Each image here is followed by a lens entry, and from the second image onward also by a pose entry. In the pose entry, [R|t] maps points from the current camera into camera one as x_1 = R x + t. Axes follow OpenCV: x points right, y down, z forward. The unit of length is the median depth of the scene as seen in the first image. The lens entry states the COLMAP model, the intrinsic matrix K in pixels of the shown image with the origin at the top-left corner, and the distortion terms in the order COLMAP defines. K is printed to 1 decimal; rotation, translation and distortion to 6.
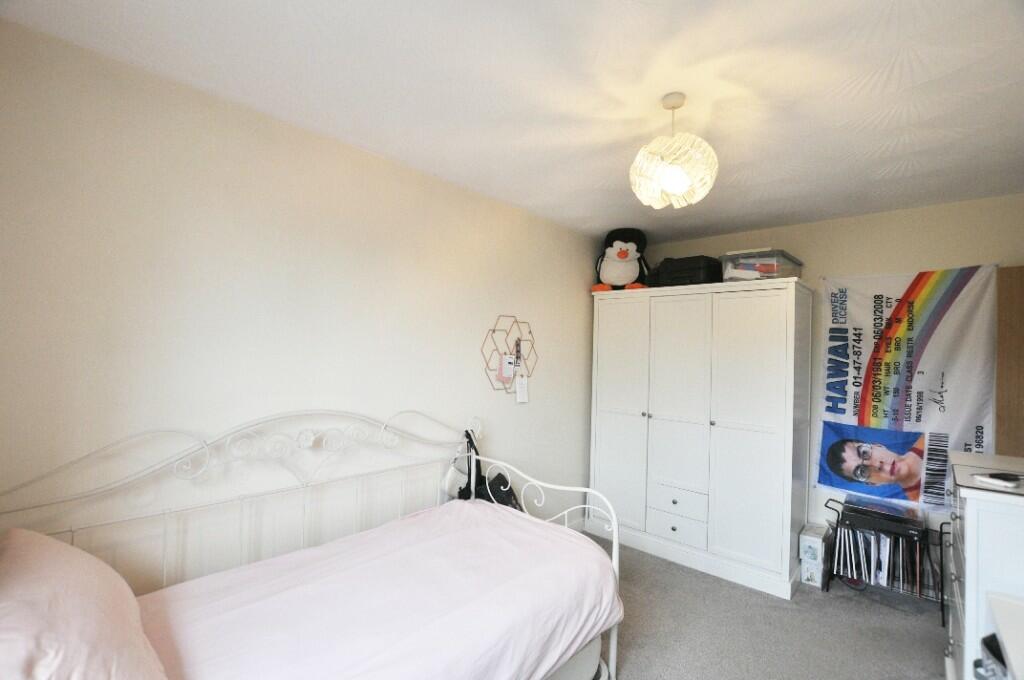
lens RADIAL K [[451.2, 0, 513.3], [0, 451.2, 337.1], [0, 0, 1]] dist [-0.033757, 0.003240]
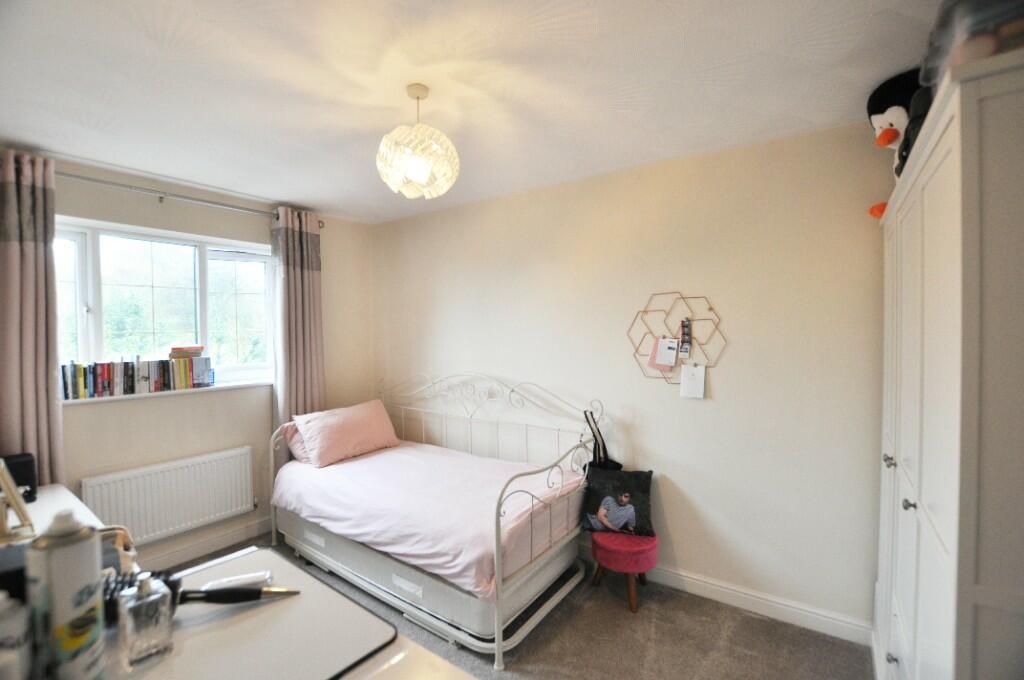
lens RADIAL K [[451.2, 0, 507.3], [0, 451.2, 337.6], [0, 0, 1]] dist [-0.033757, 0.003240]
pose [[0.118080, -0.007804, -0.992973, 0.793414], [0.042963, 0.999073, -0.002743, 0.026730], [0.992074, -0.042338, 0.118306, 0.600265]]
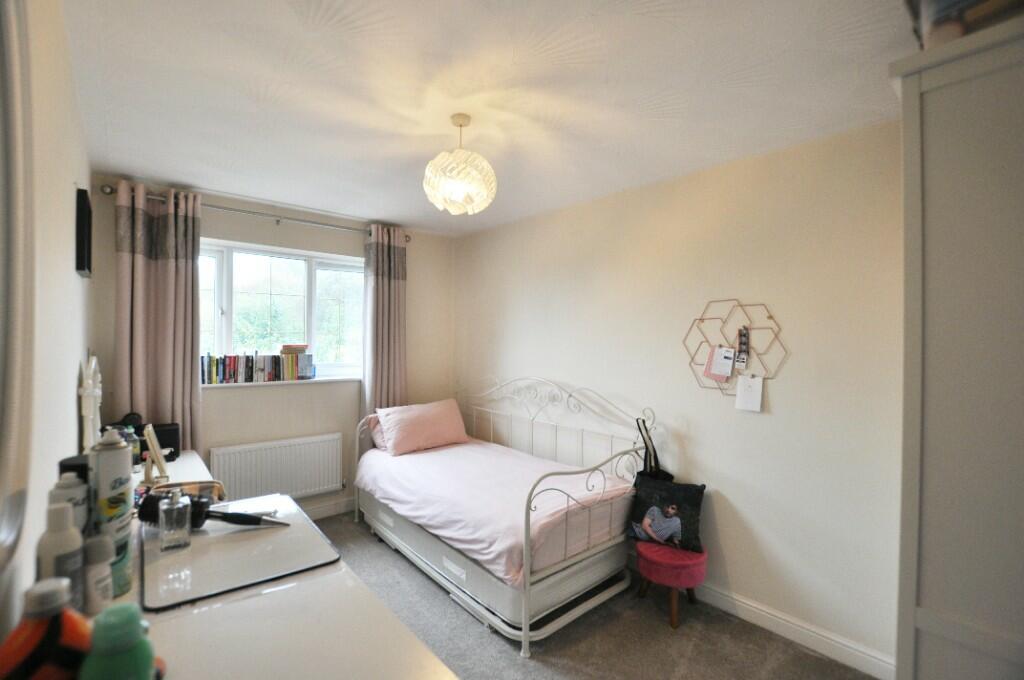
lens RADIAL K [[451.2, 0, 502.2], [0, 451.2, 336.3], [0, 0, 1]] dist [-0.033757, 0.003240]
pose [[-0.120157, -0.029366, -0.992320, 0.839140], [0.015962, 0.999376, -0.031508, 0.037712], [0.992627, -0.019625, -0.119614, 0.699668]]
